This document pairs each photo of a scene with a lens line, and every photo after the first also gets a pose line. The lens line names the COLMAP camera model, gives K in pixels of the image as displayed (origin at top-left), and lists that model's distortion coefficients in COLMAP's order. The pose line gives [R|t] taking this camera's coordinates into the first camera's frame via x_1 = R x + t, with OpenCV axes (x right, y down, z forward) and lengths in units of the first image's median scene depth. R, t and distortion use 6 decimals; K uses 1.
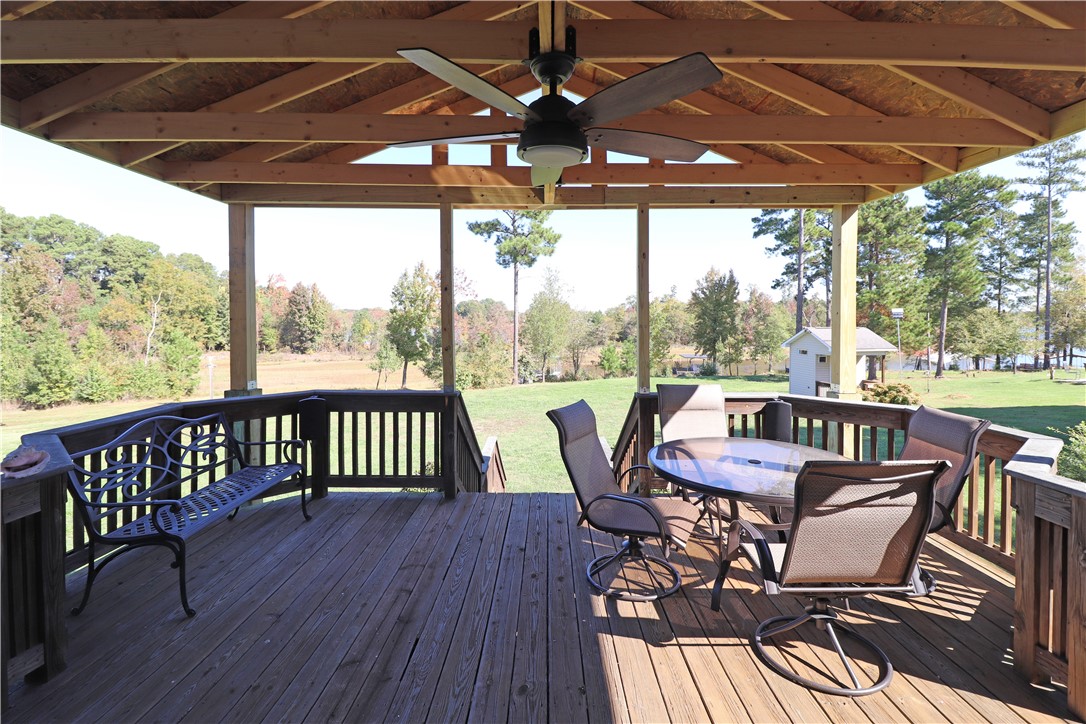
lens RADIAL K [[560.8, 0, 543.9], [0, 560.8, 343.5], [0, 0, 1]] dist [-0.000207, -0.032476]
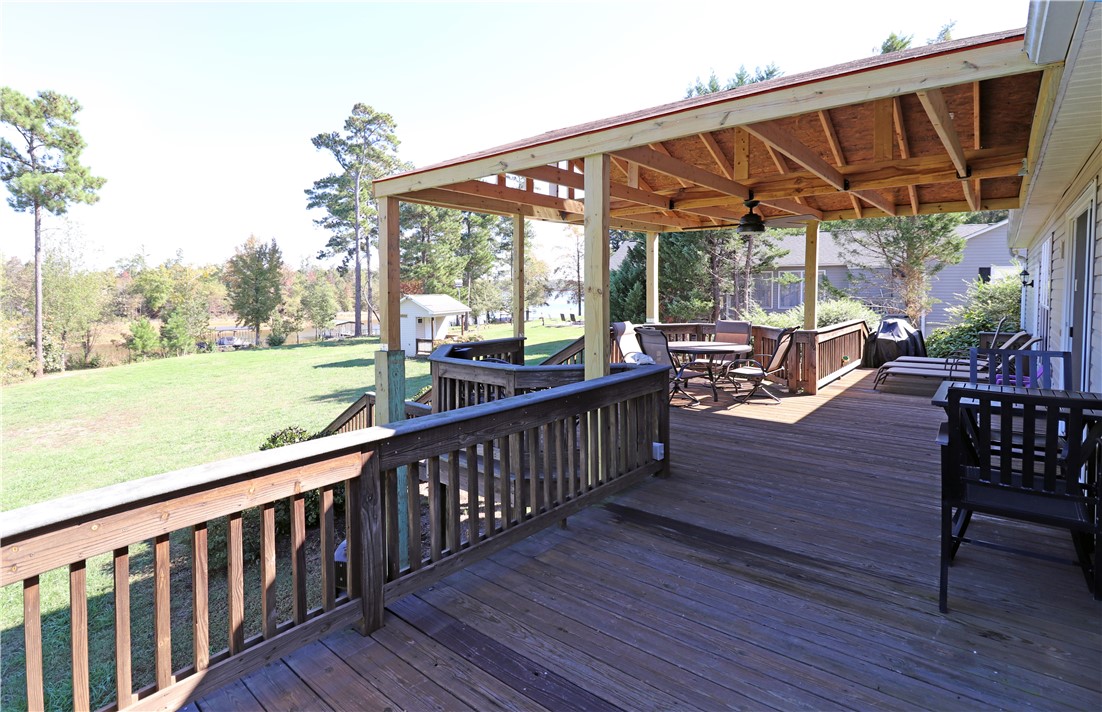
lens RADIAL K [[551.4, 0, 551.0], [0, 551.4, 356.0], [0, 0, 1]] dist [0.000120, 0.137760]
pose [[0.628408, -0.103344, 0.770988, -0.166379], [0.043503, 0.994253, 0.097814, 0.000328], [-0.776666, -0.027927, 0.629293, -0.006197]]
